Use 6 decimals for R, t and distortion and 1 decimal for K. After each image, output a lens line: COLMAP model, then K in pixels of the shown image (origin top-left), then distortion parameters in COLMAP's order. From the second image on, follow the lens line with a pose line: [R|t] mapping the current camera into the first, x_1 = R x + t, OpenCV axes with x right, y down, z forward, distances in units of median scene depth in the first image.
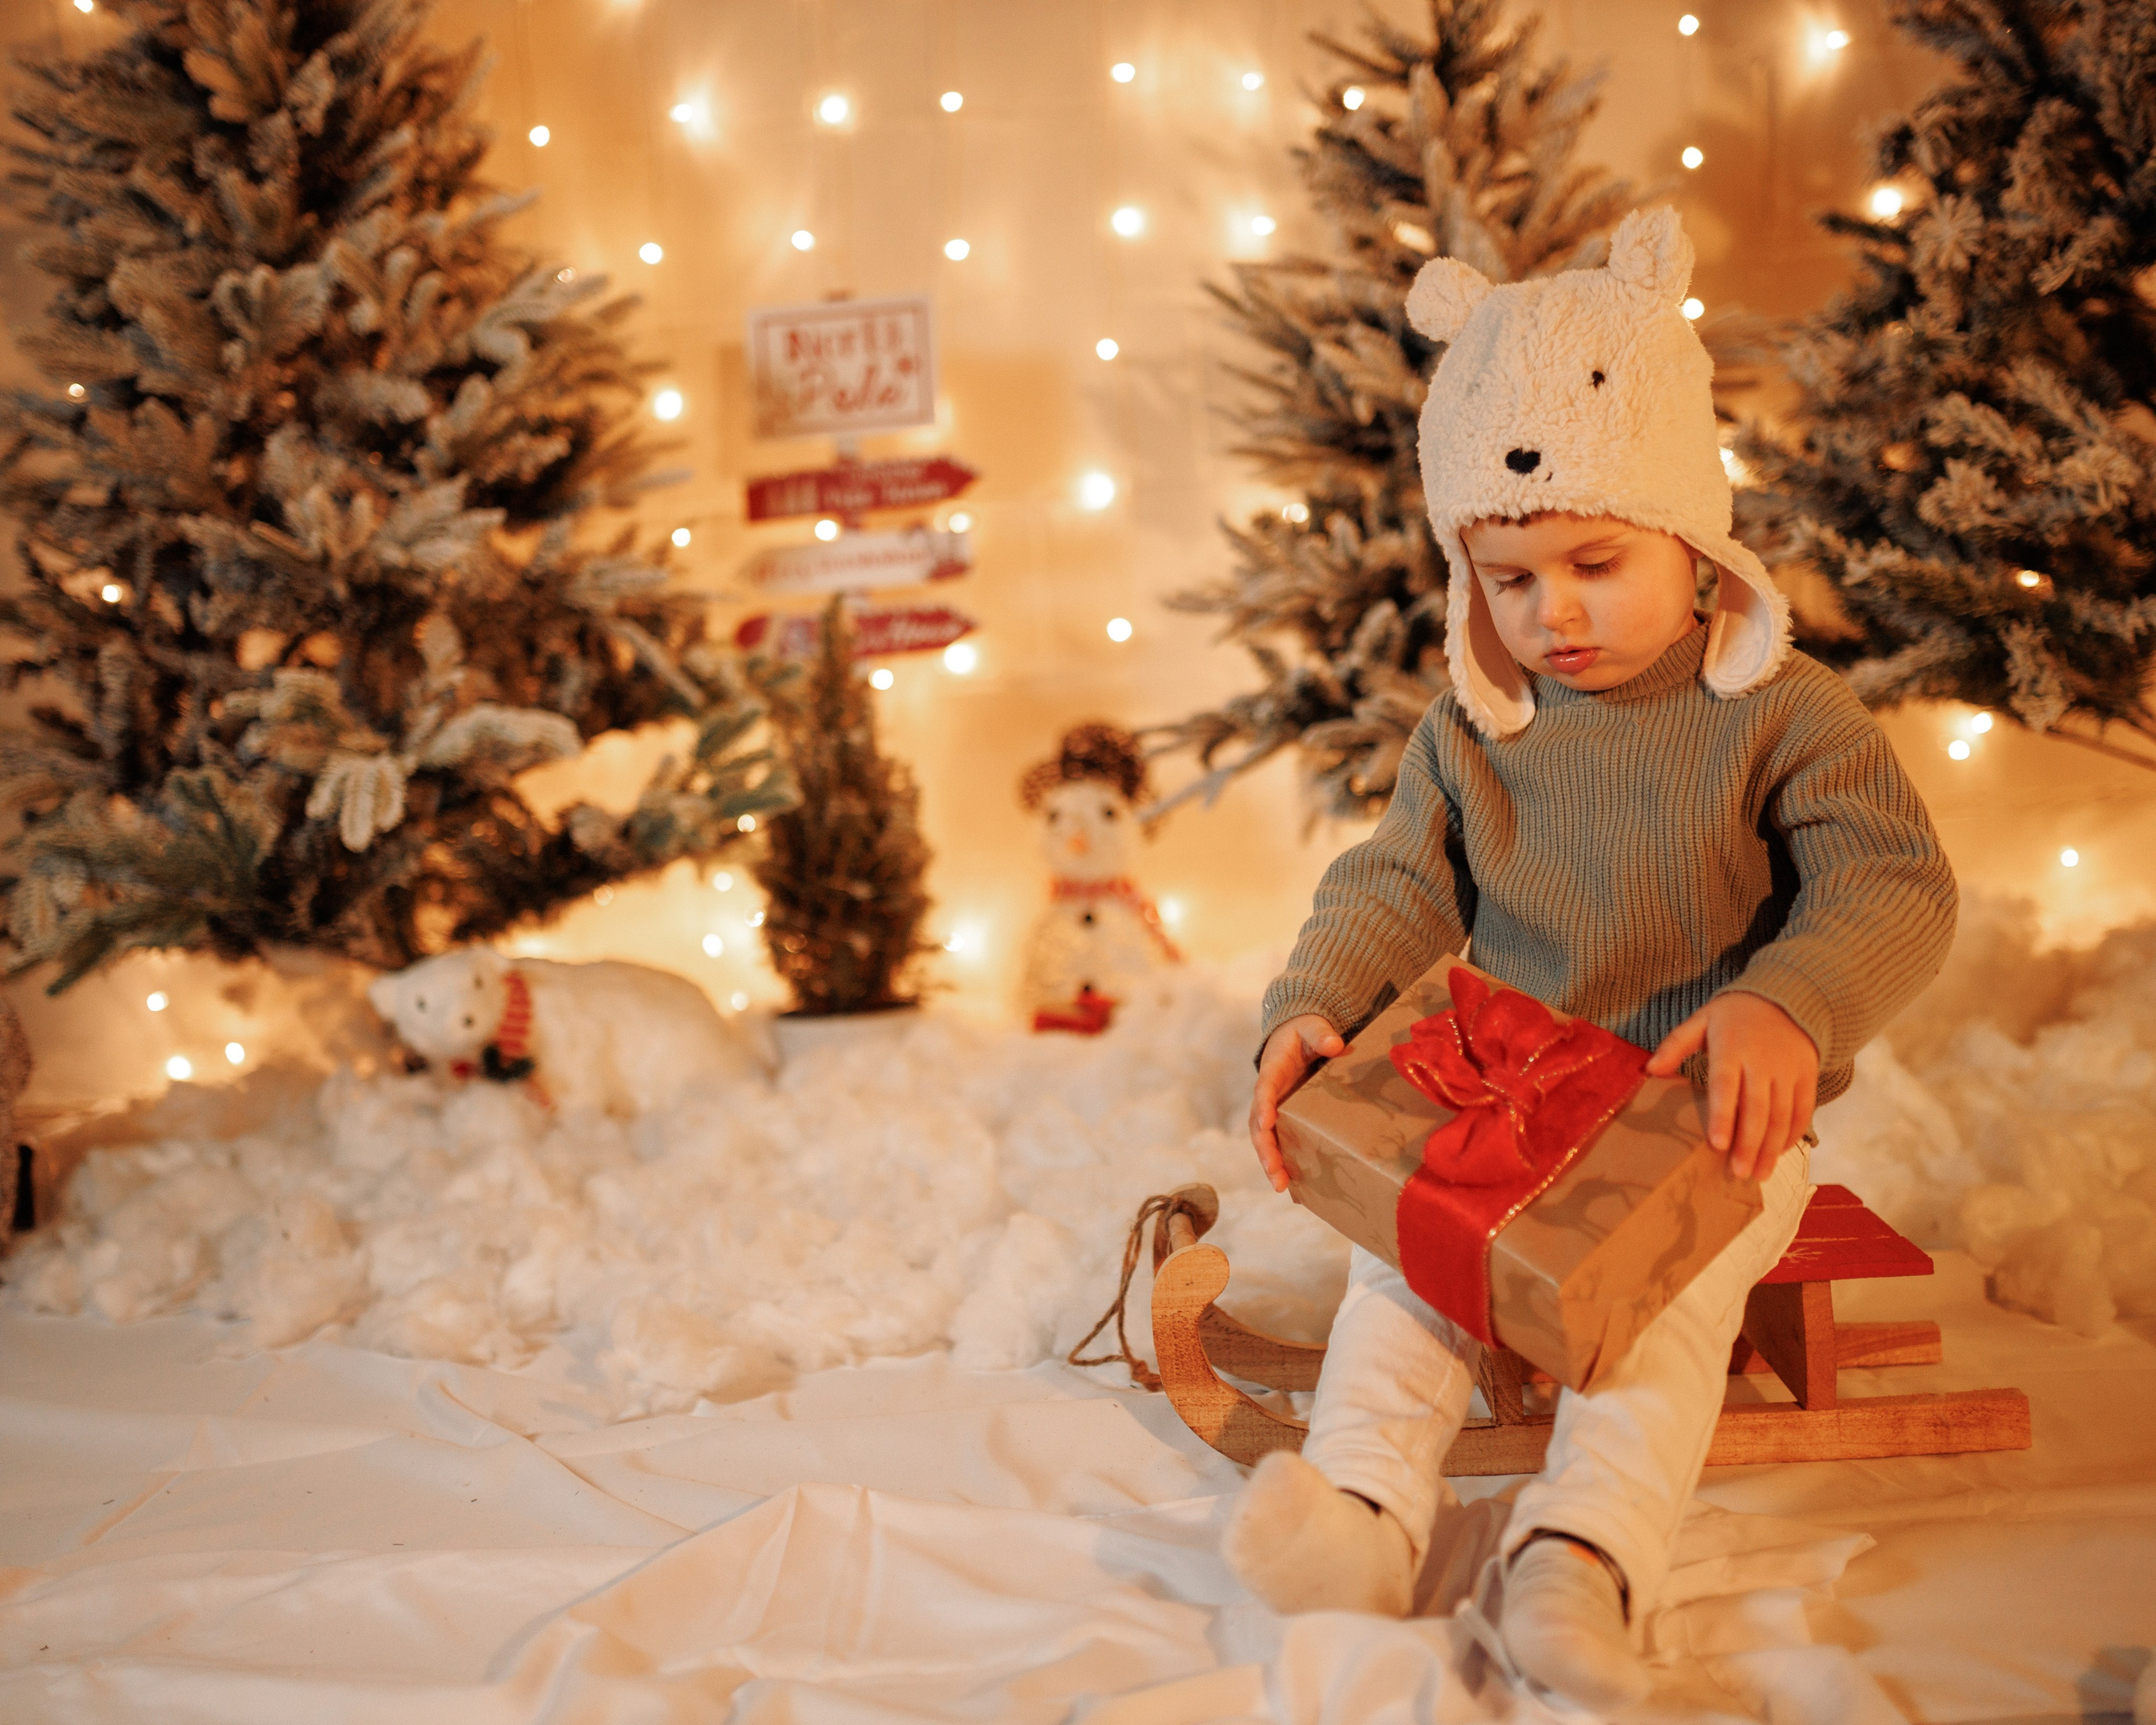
lens RADIAL K [[2529.3, 0, 1071.6], [0, 2529.3, 866.2], [0, 0, 1]] dist [0.036323, 0.000000]
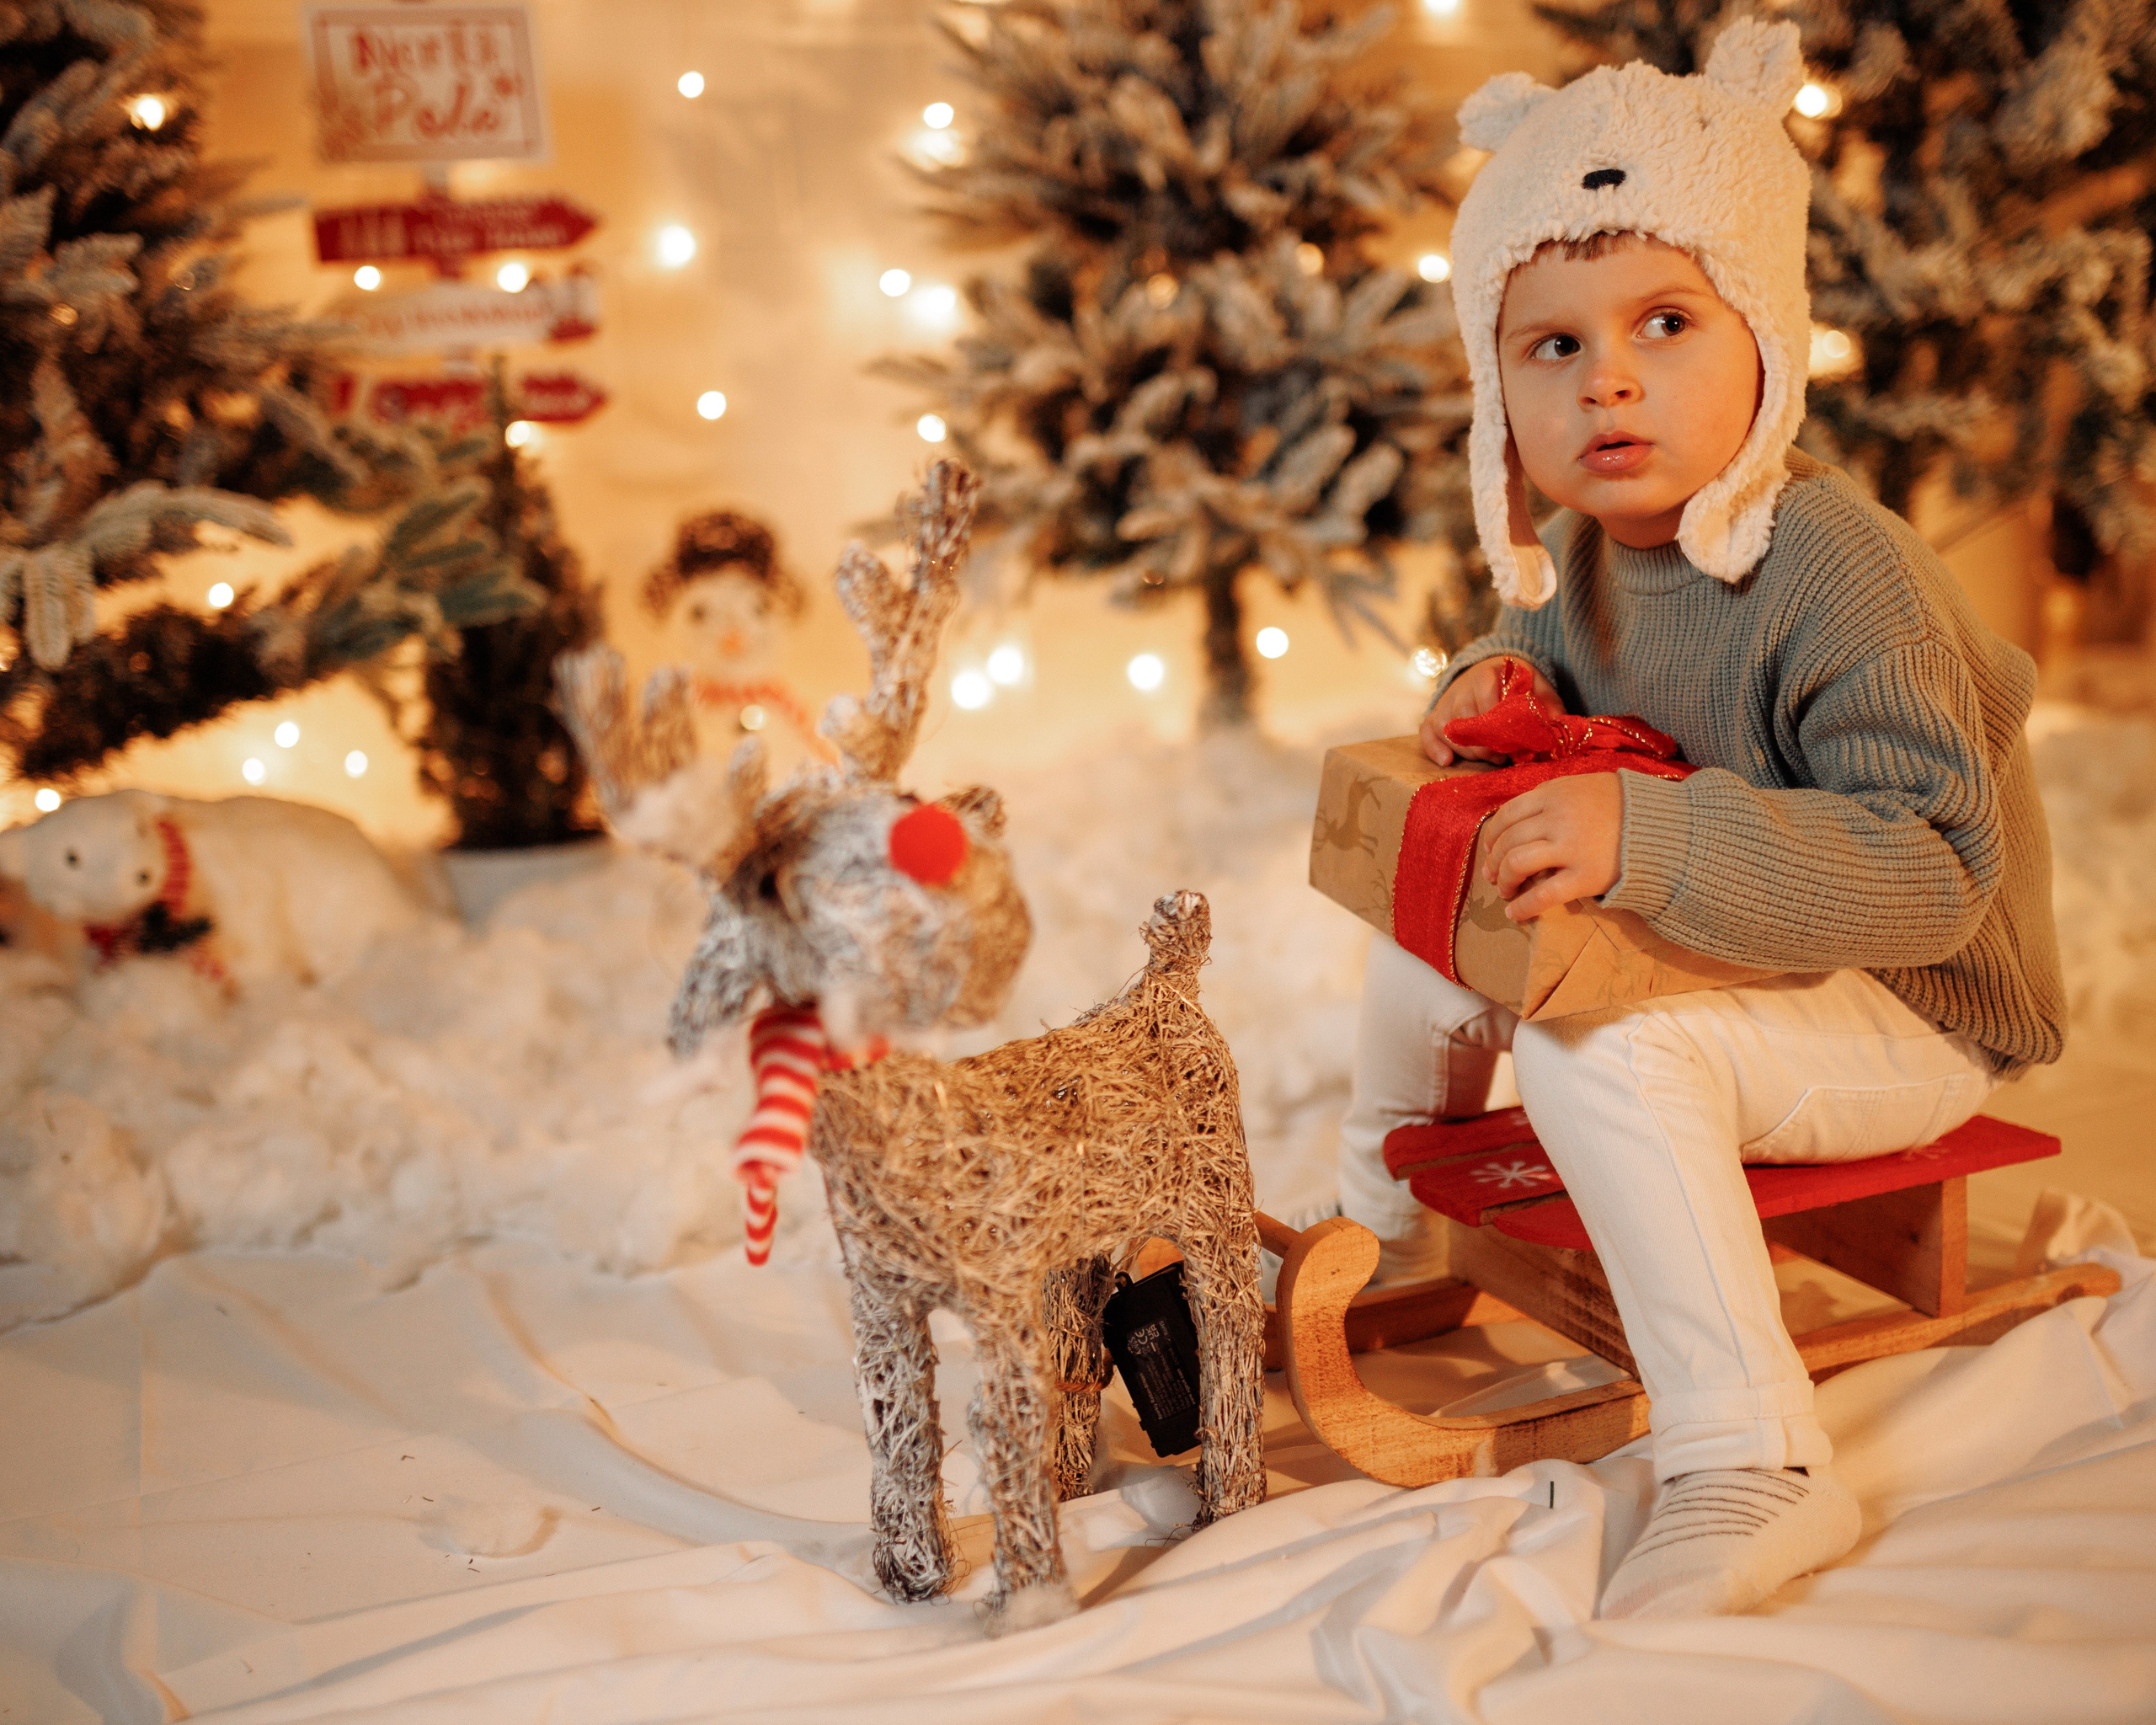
lens RADIAL K [[2529.3, 0, 1111.2], [0, 2529.3, 865.0], [0, 0, 1]] dist [0.036323, 0.000000]
pose [[0.909471, -0.055159, 0.412092, -0.277334], [0.019817, 0.995785, 0.089552, -0.009320], [-0.415294, -0.073279, 0.906731, 0.129717]]
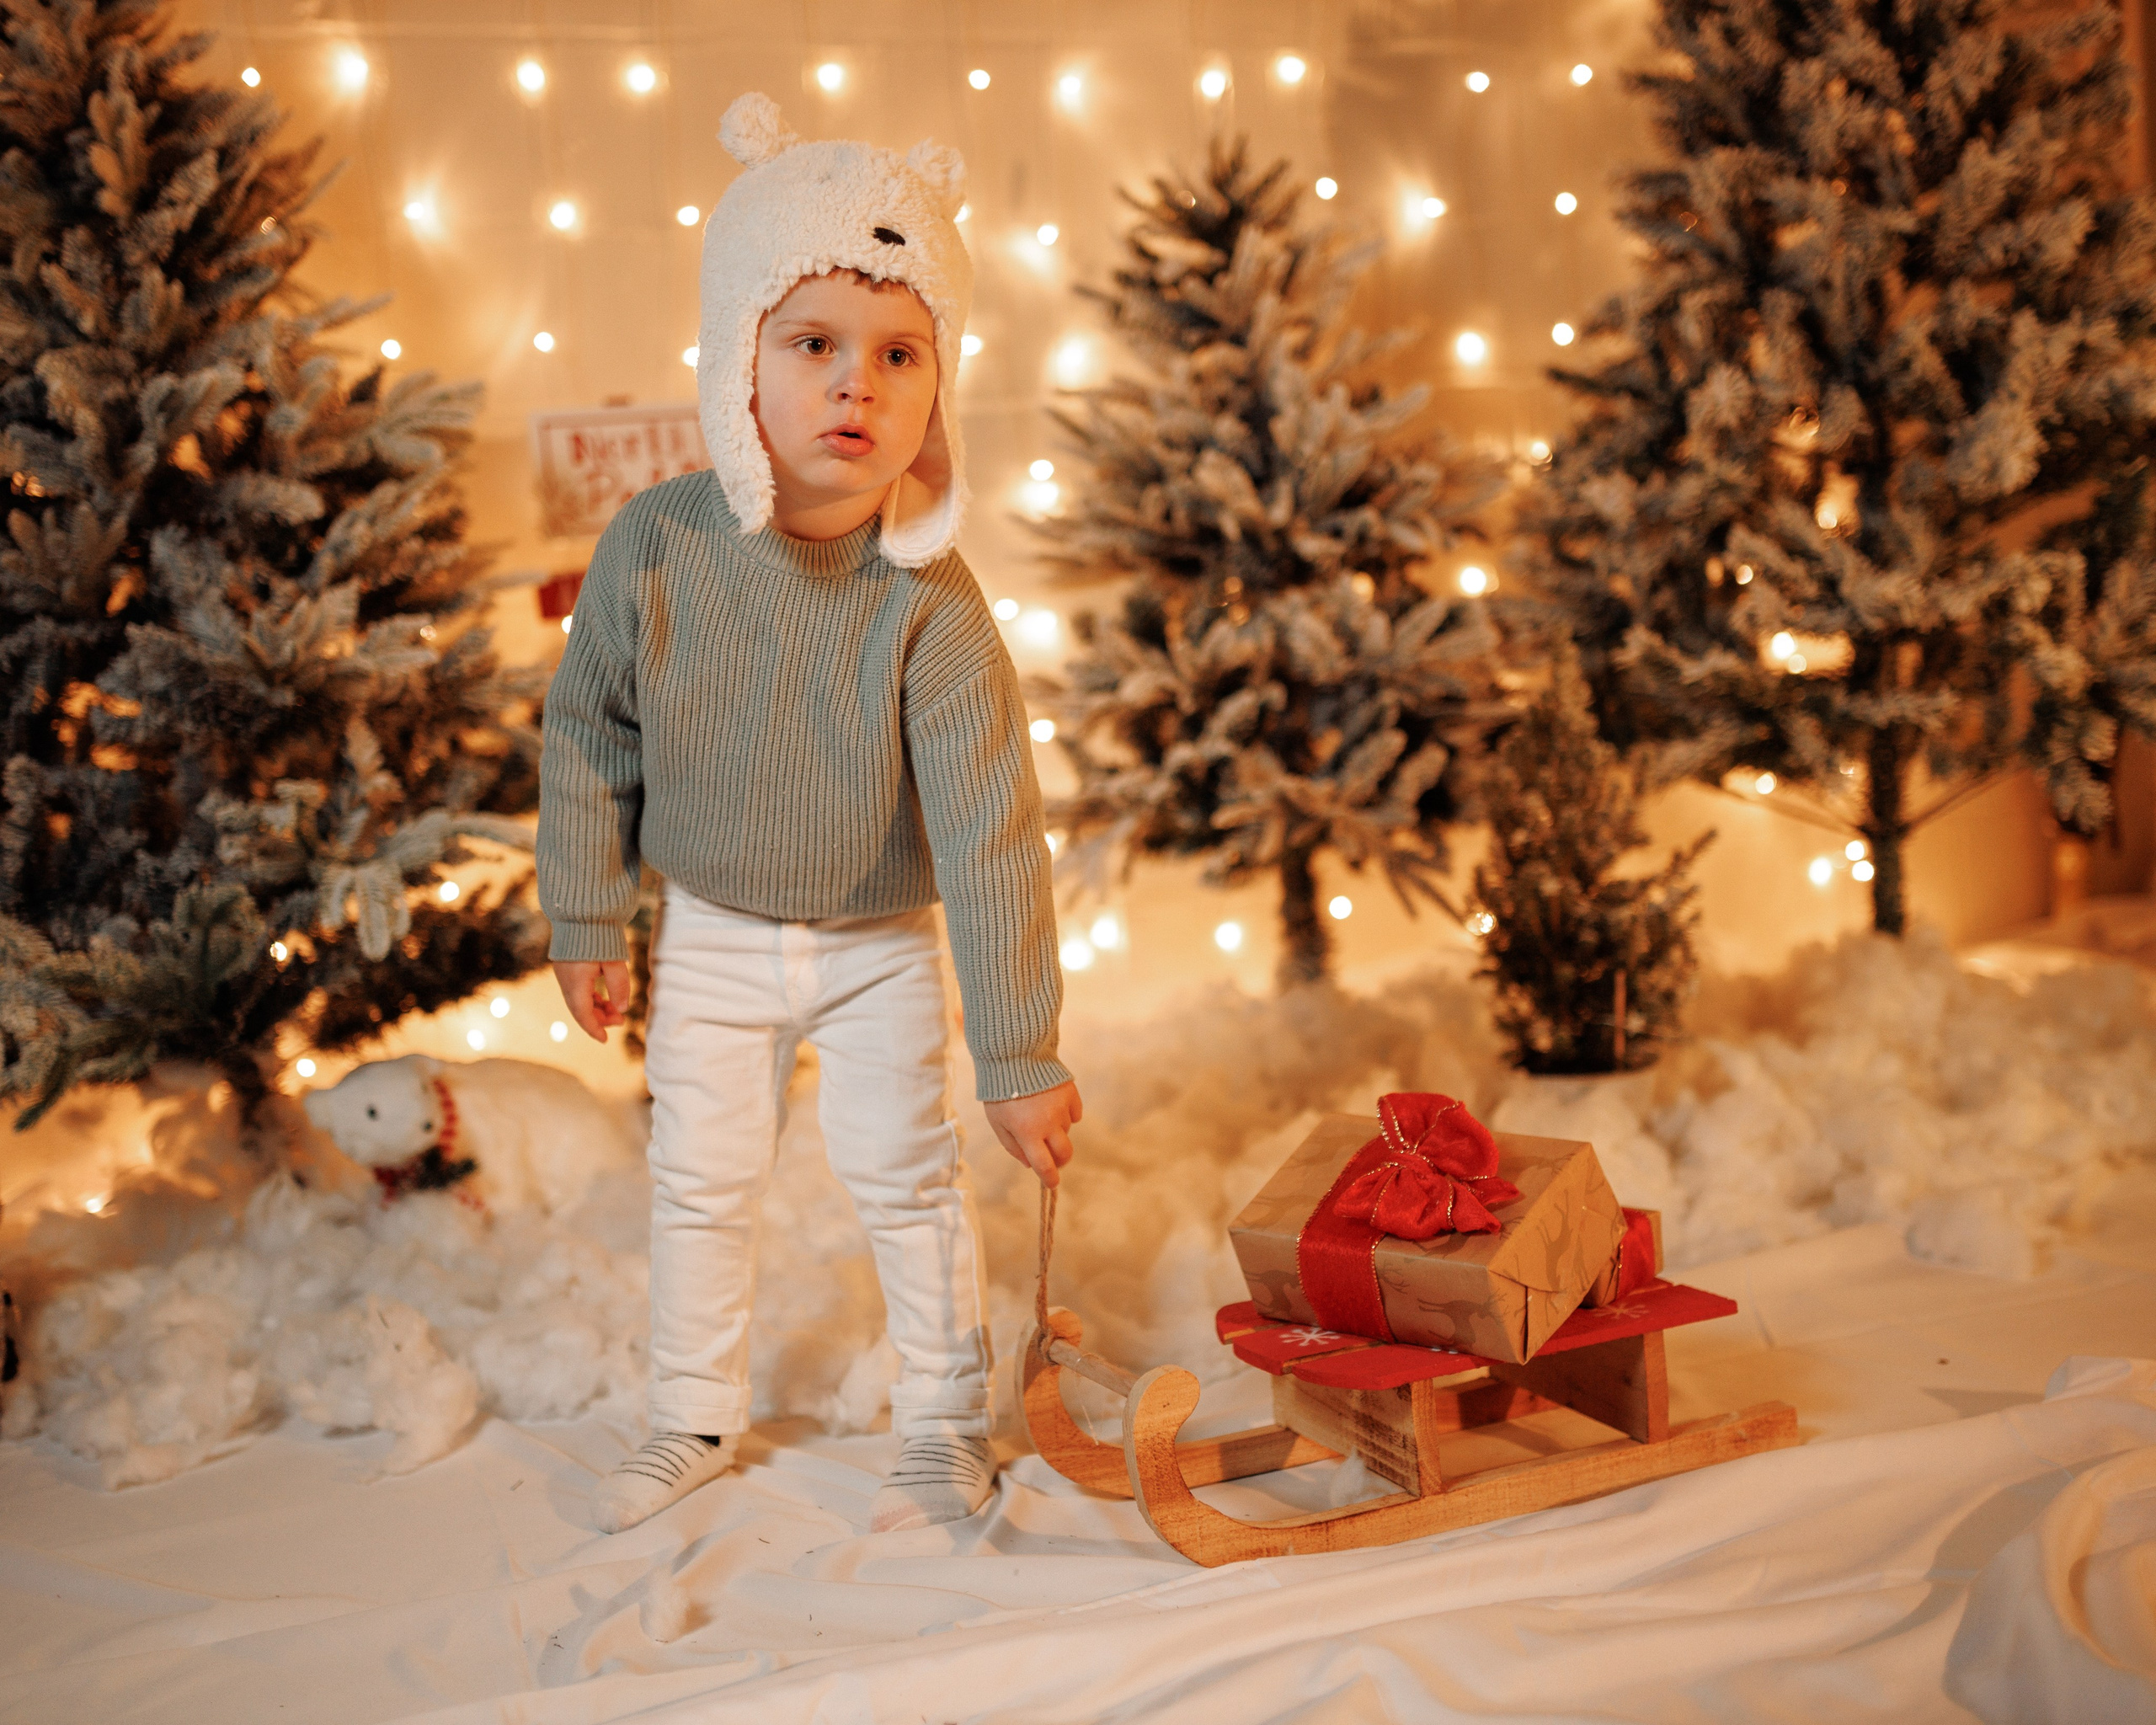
lens RADIAL K [[2529.3, 0, 983.2], [0, 2529.3, 850.6], [0, 0, 1]] dist [0.036323, 0.000000]
pose [[0.936495, -0.033070, 0.349118, -0.359527], [0.042644, 0.998895, -0.019771, -0.017694], [-0.348078, 0.033403, 0.936870, -0.012153]]
